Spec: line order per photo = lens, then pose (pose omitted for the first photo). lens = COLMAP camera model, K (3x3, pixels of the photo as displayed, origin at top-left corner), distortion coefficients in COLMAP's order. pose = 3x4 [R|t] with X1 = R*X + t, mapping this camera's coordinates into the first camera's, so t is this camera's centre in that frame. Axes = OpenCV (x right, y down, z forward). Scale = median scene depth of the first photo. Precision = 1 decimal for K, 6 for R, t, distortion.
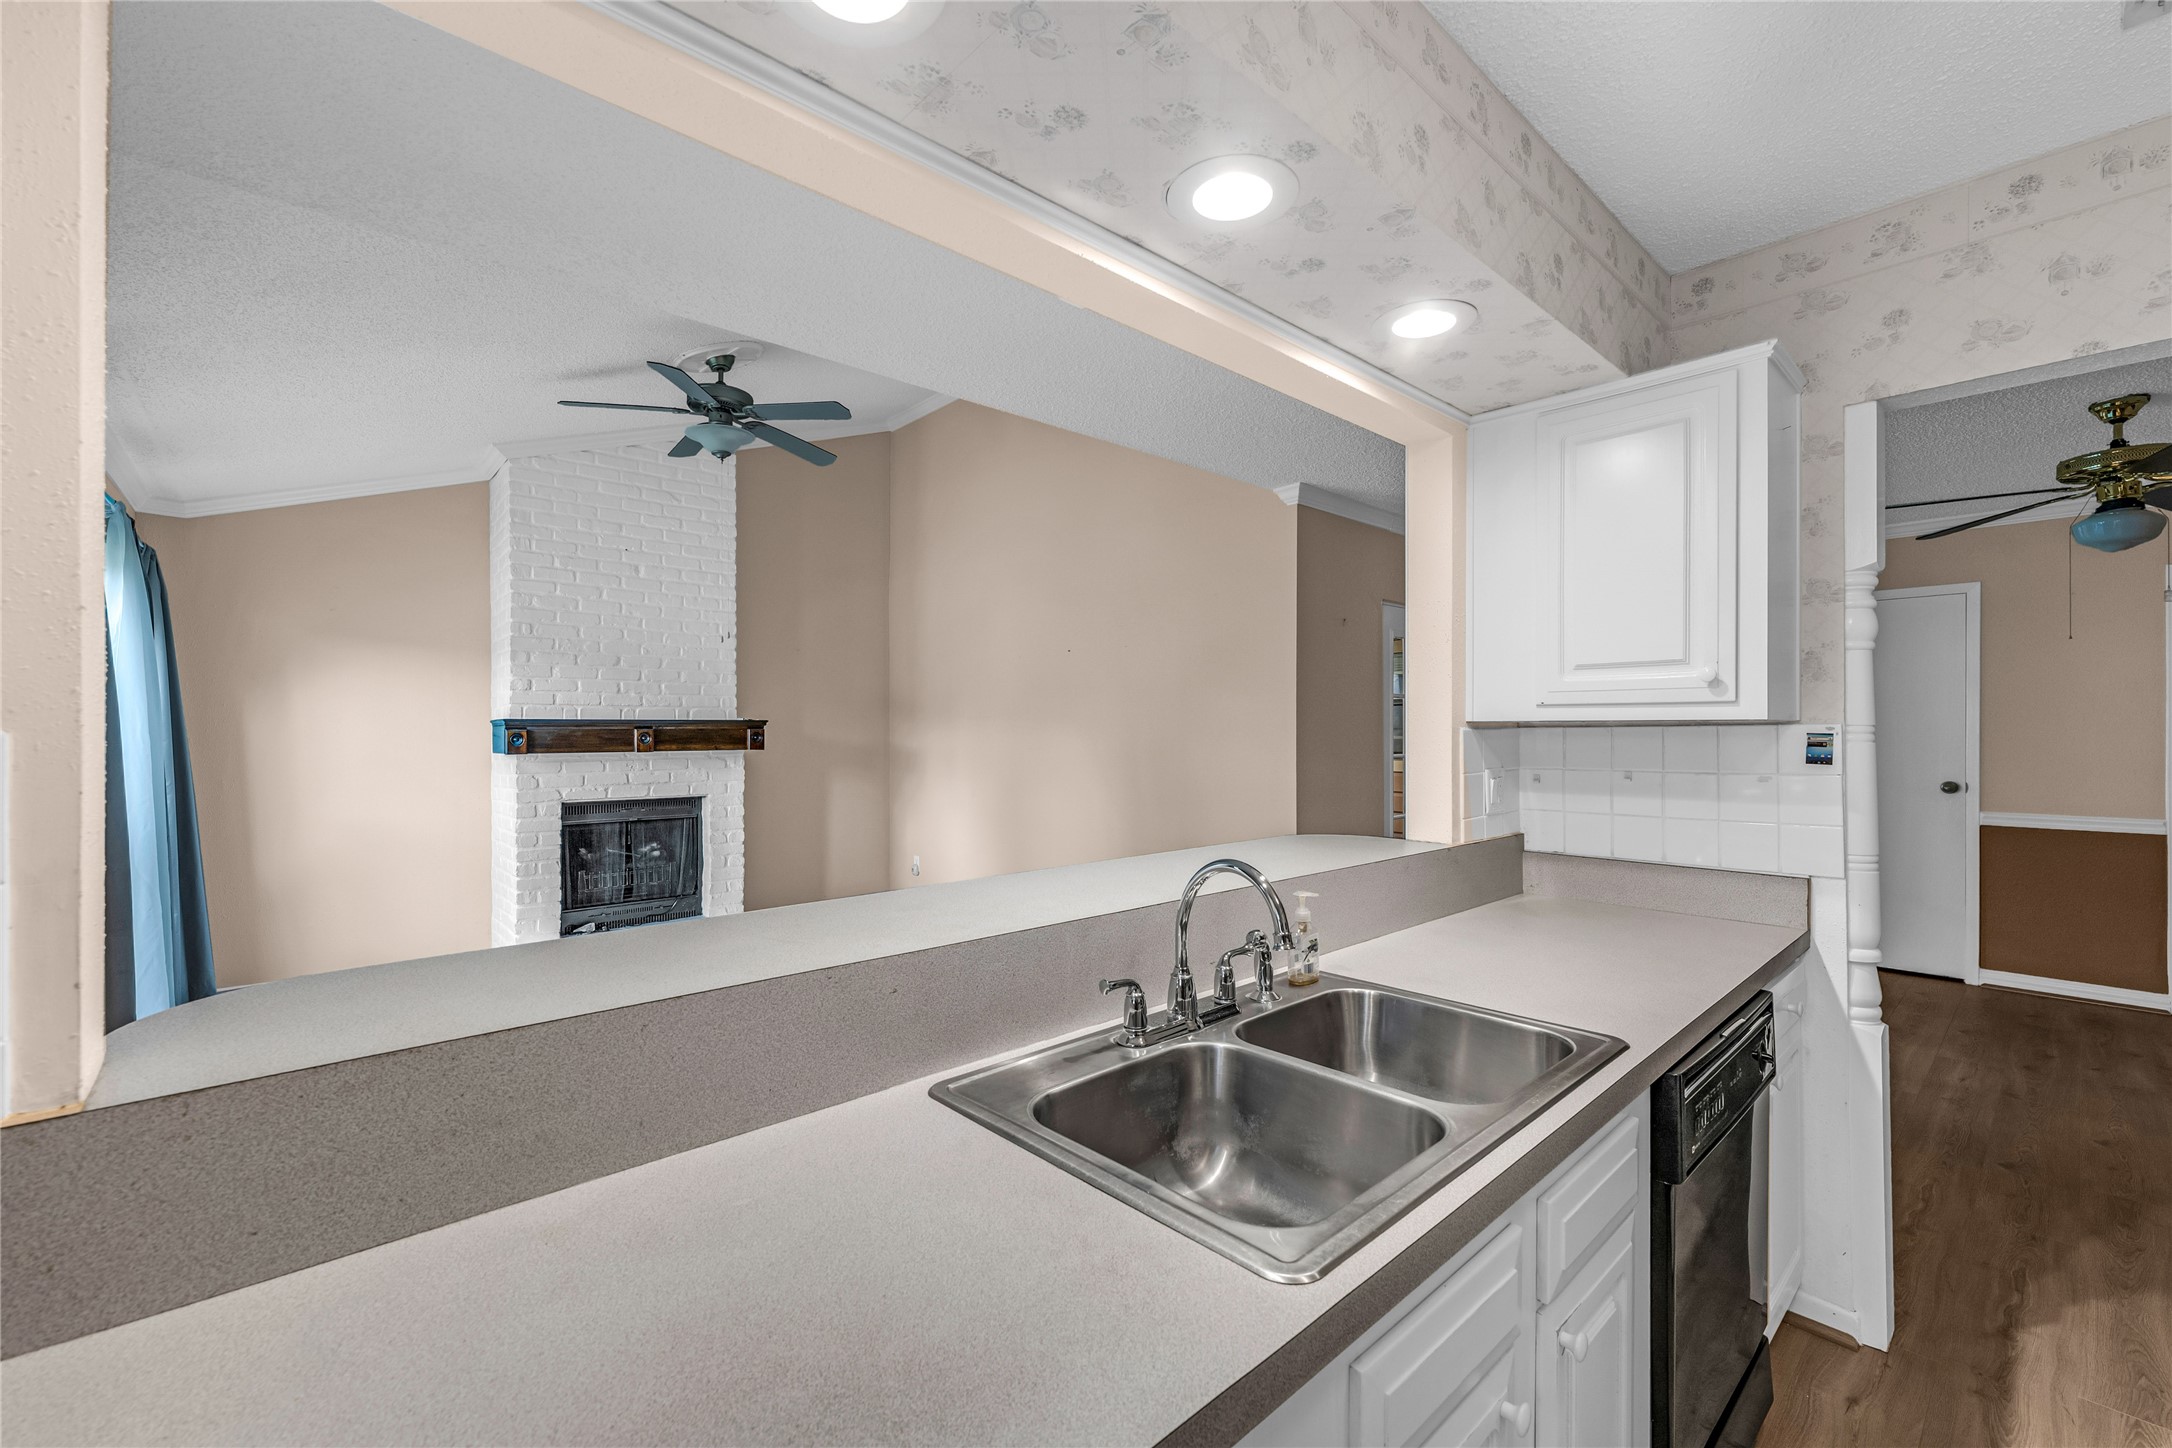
lens RADIAL K [[885.8, 0, 1080.4], [0, 885.8, 731.0], [0, 0, 1]] dist [-0.001154, -0.000374]
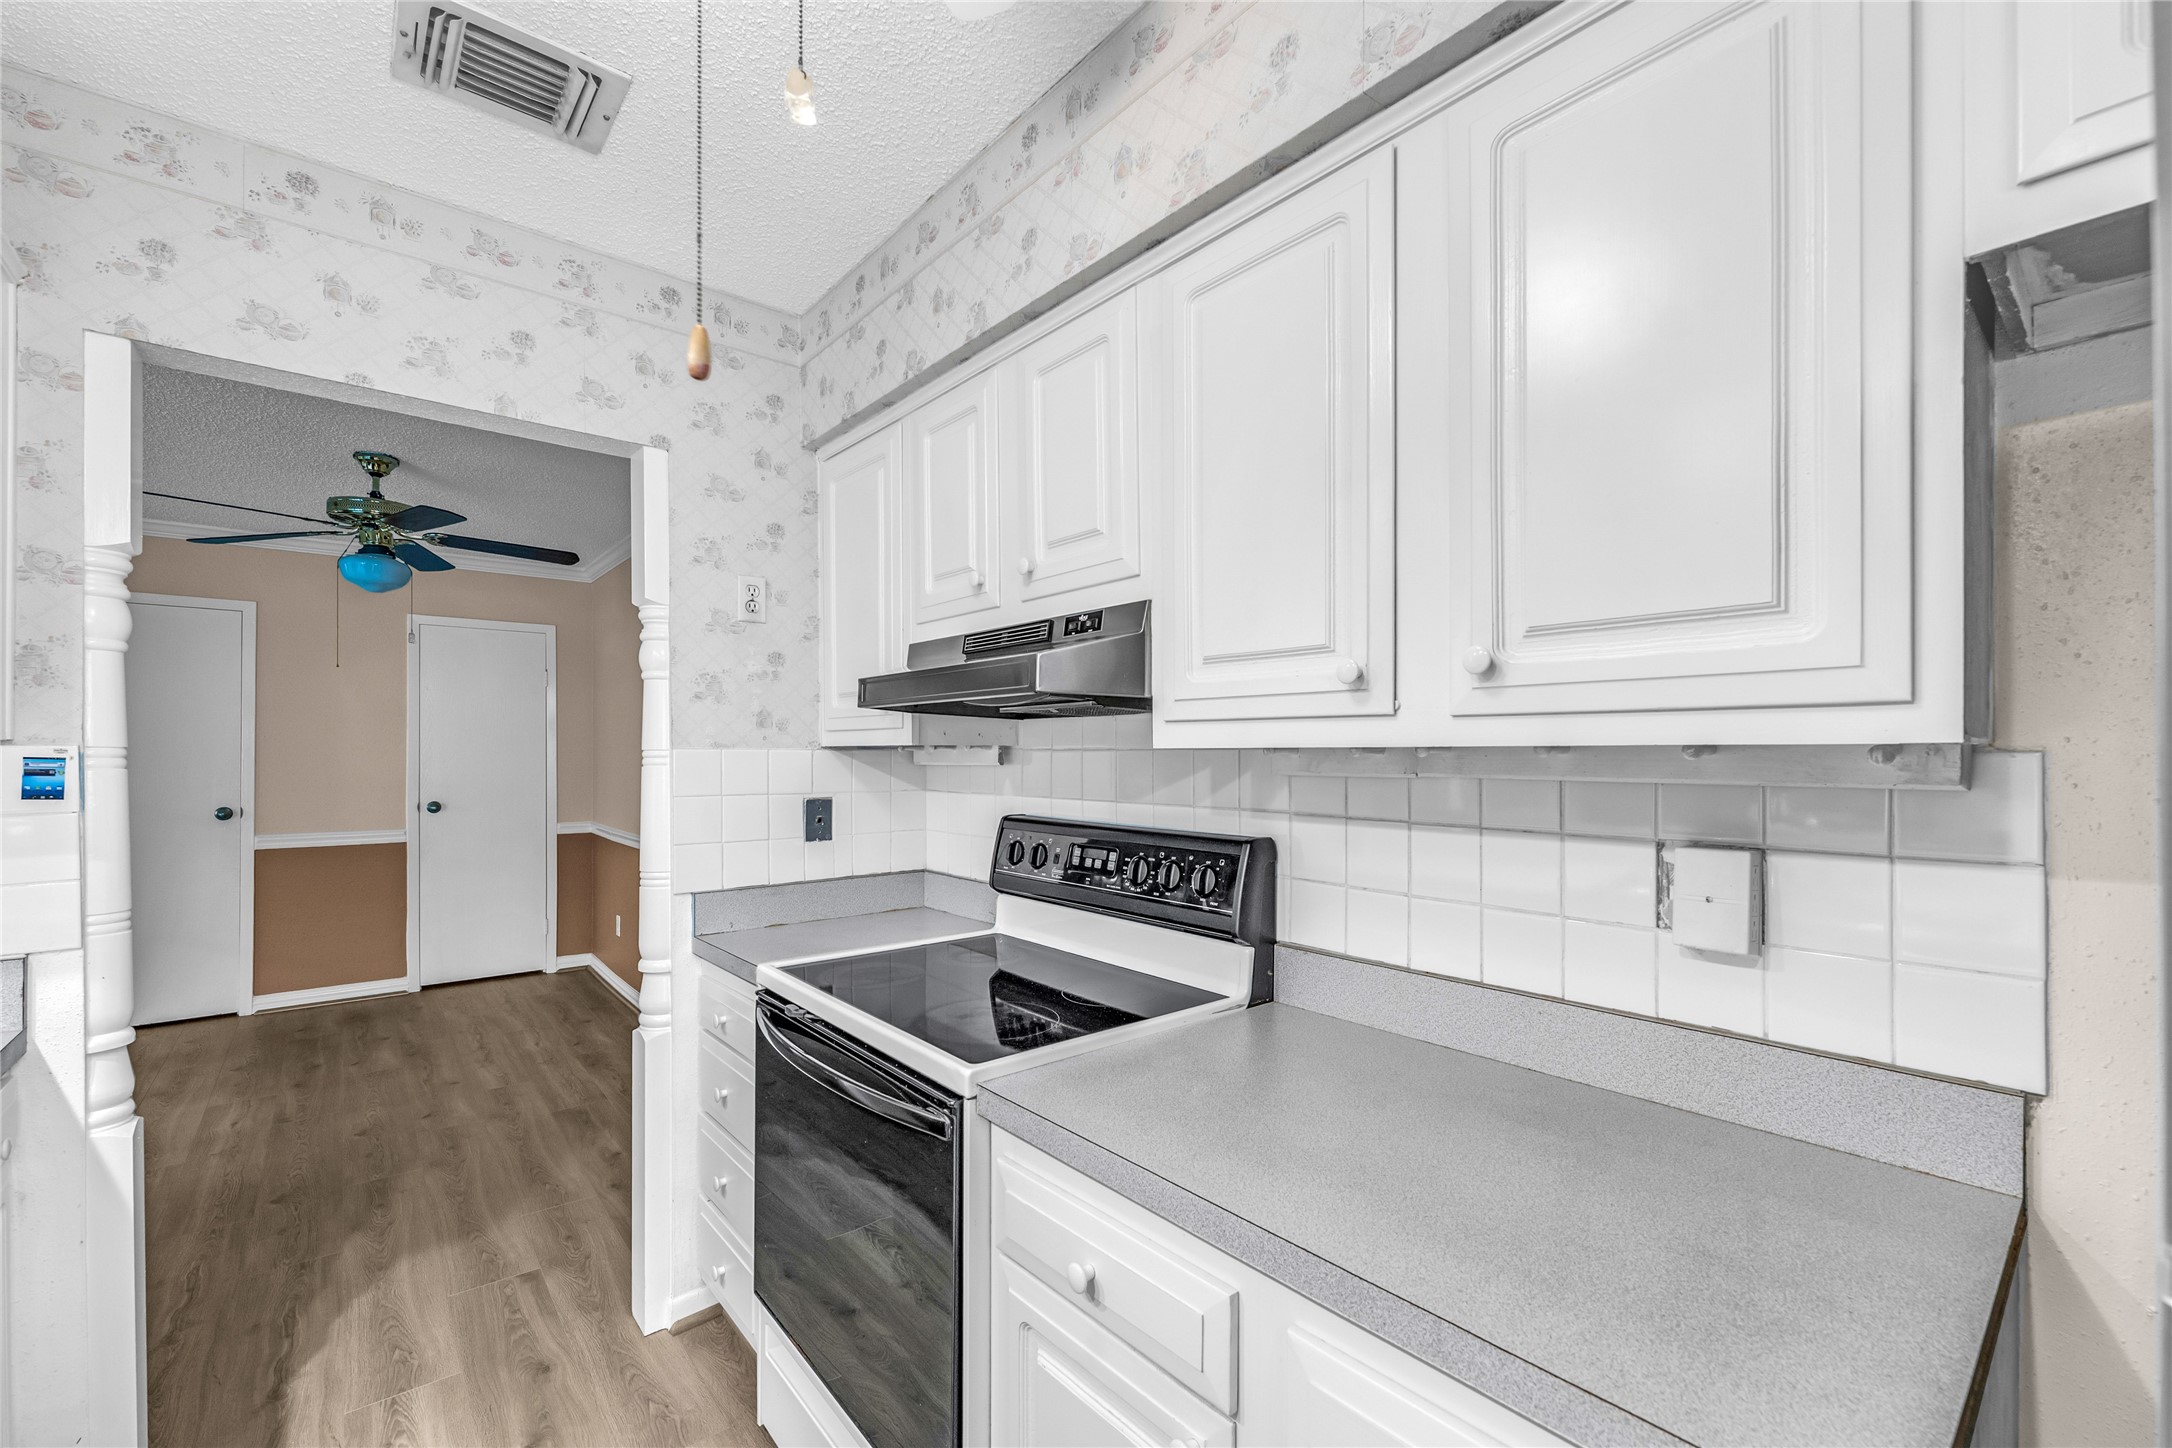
lens RADIAL K [[896.1, 0, 1083.6], [0, 896.1, 750.1], [0, 0, 1]] dist [0.003040, 0.000460]
pose [[0.032328, 0.004814, 0.999466, 0.049328], [-0.001137, 0.999988, -0.004779, -0.000428], [-0.999477, -0.000981, 0.032333, 0.047782]]
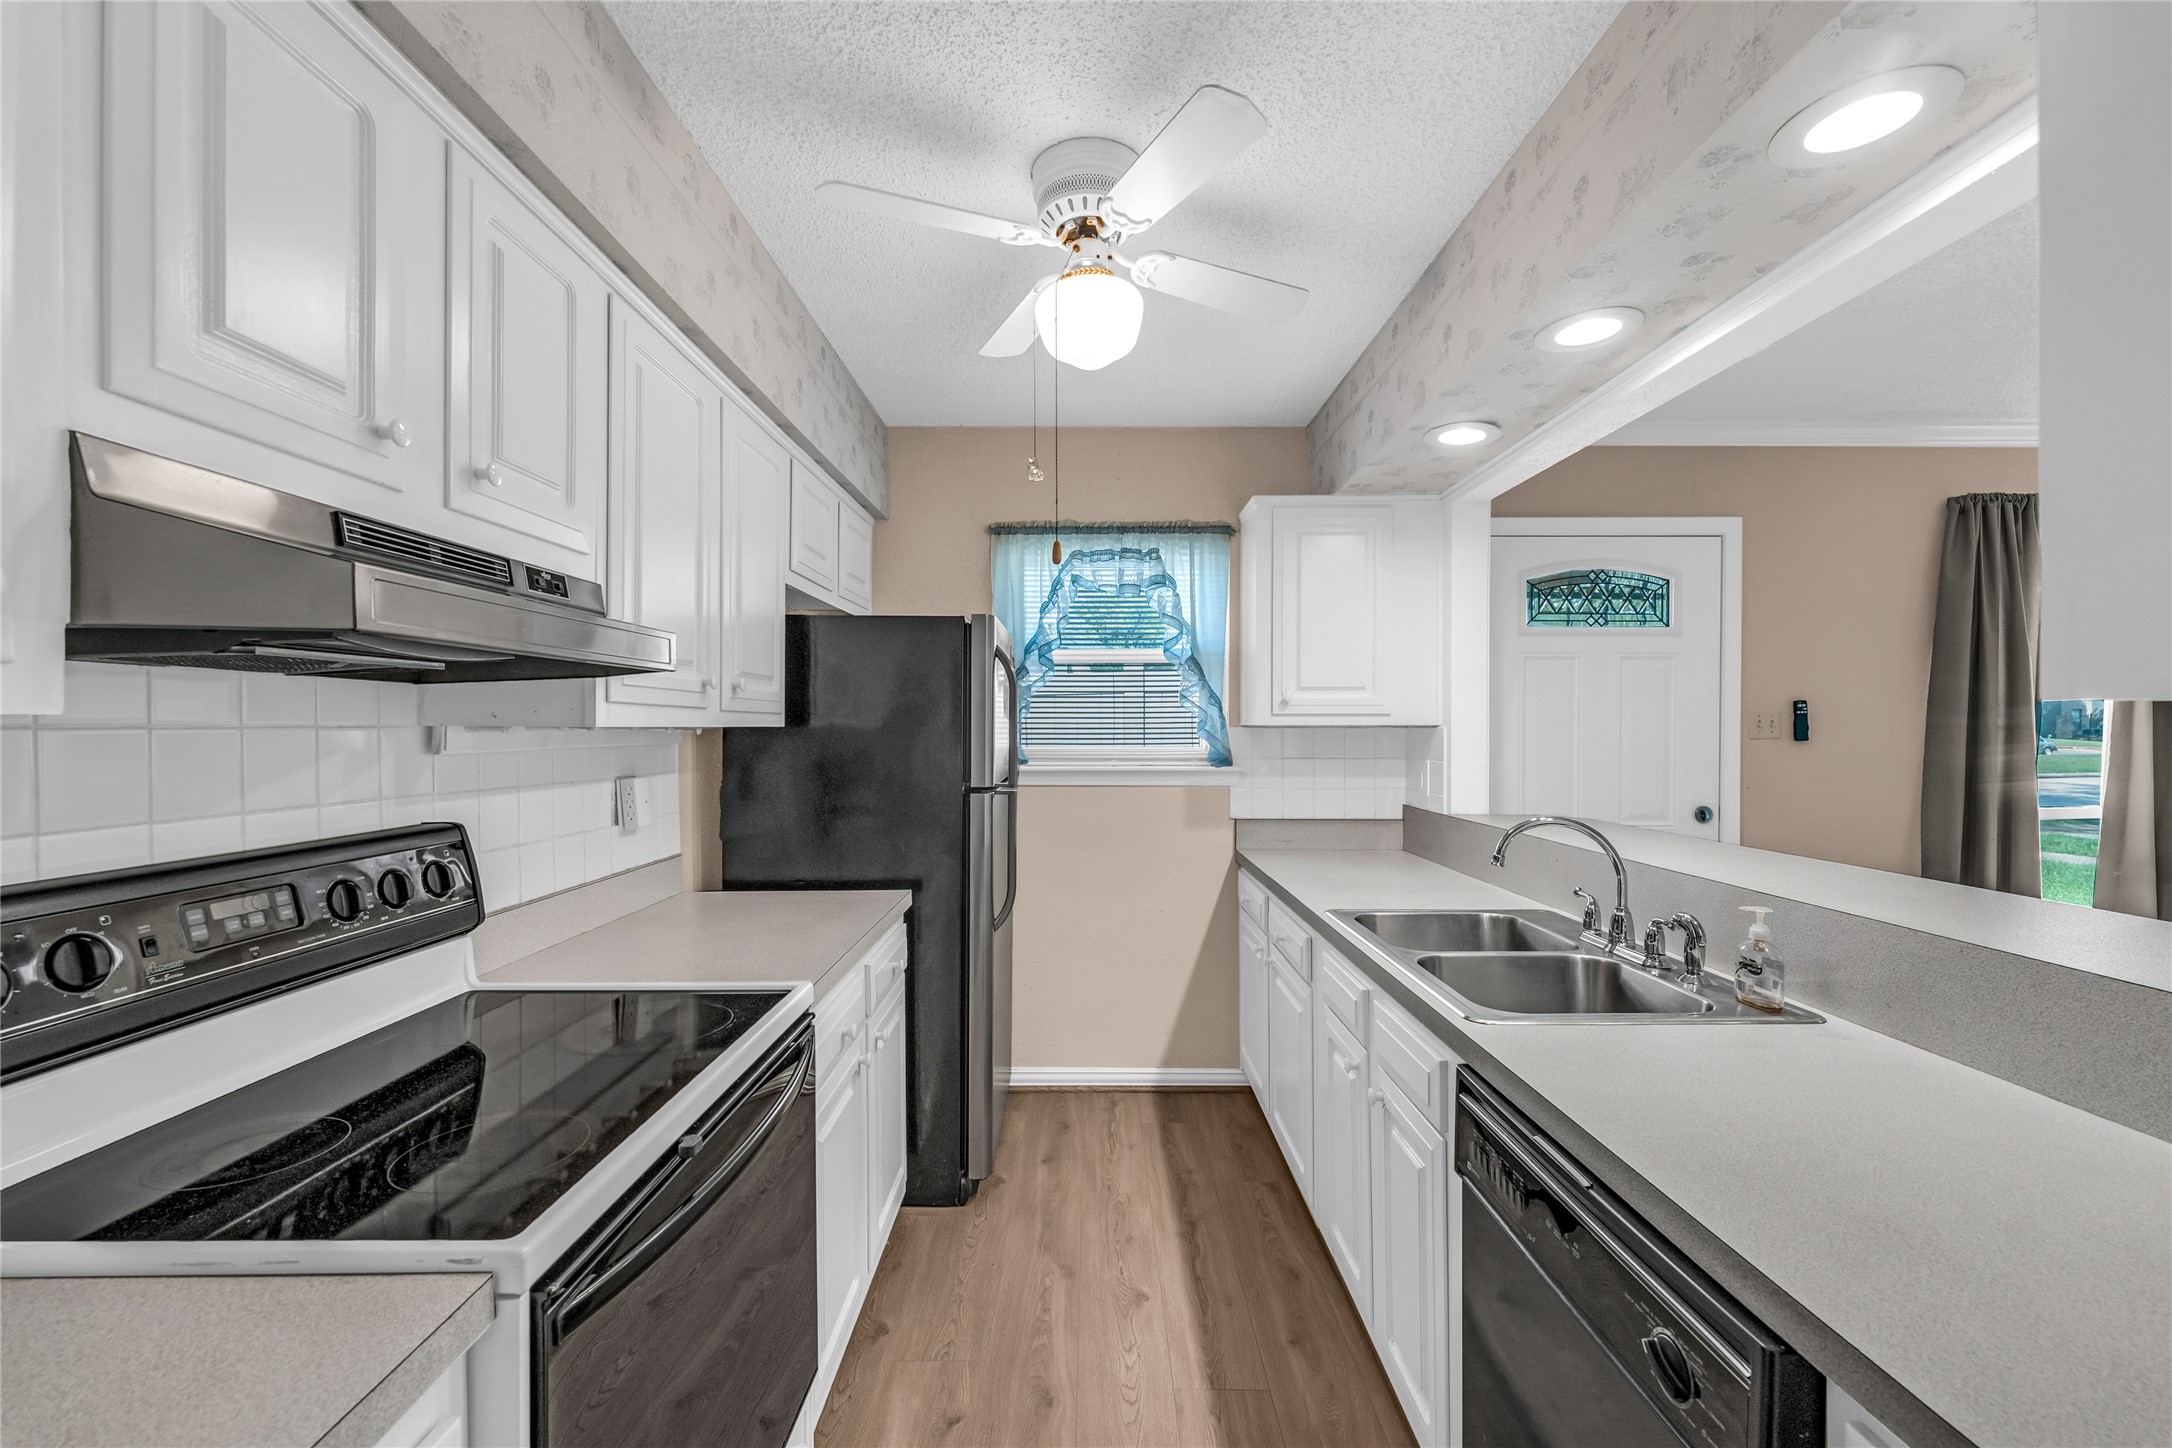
lens RADIAL K [[896.8, 0, 1087.1], [0, 896.8, 734.4], [0, 0, 1]] dist [0.000228, -0.000259]
pose [[-0.664632, 0.007947, -0.747129, 0.477091], [0.003378, 0.999965, 0.007632, -0.001900], [0.747163, 0.002549, -0.664636, 0.373864]]
